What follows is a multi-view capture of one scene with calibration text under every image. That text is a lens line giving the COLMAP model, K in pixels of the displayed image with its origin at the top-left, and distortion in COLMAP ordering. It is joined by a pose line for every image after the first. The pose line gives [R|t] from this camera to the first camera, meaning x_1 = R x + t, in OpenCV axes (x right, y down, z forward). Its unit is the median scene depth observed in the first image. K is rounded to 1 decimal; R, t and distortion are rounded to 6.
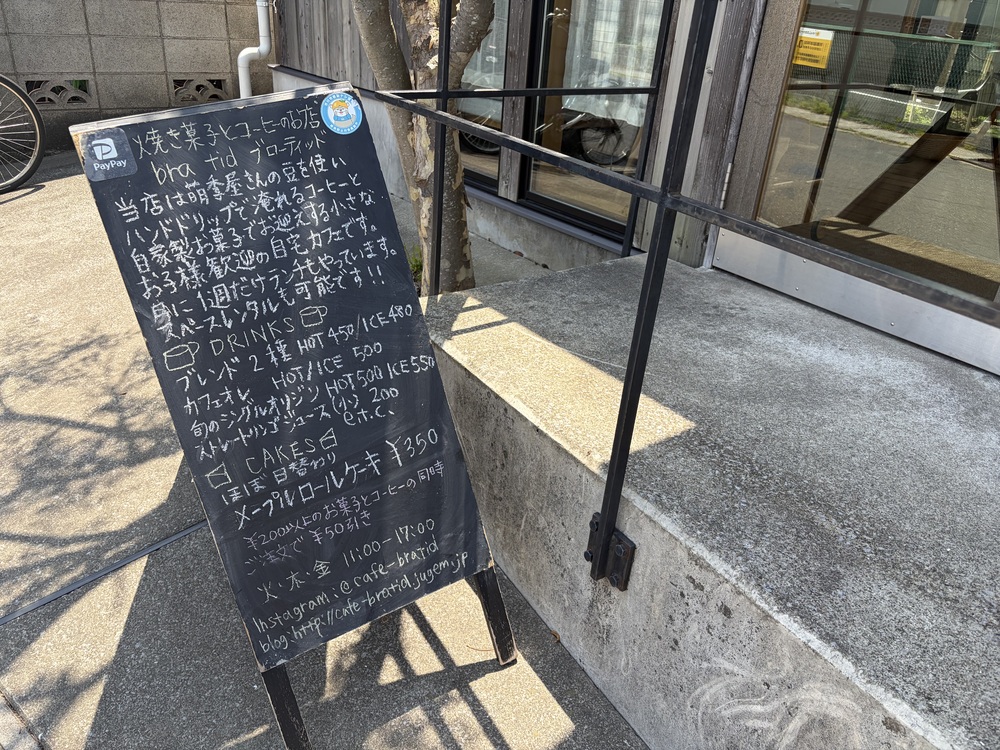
lens RADIAL K [[750.4, 0, 504.2], [0, 750.4, 380.4], [0, 0, 1]] dist [0.040903, -0.054968]
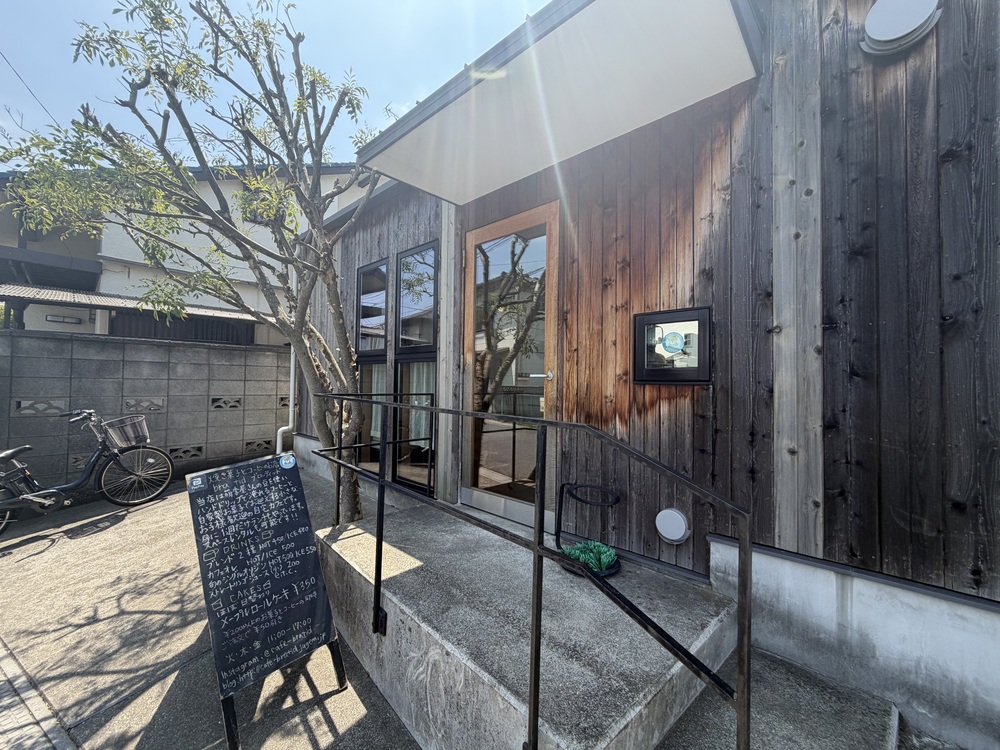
lens RADIAL K [[400.7, 0, 500.9], [0, 400.7, 374.7], [0, 0, 1]] dist [-0.002269, 0.000537]
pose [[0.985518, -0.052808, 0.161136, 0.341983], [0.122188, 0.880047, -0.458898, 0.156934], [-0.117574, 0.471941, 0.873755, -0.583314]]
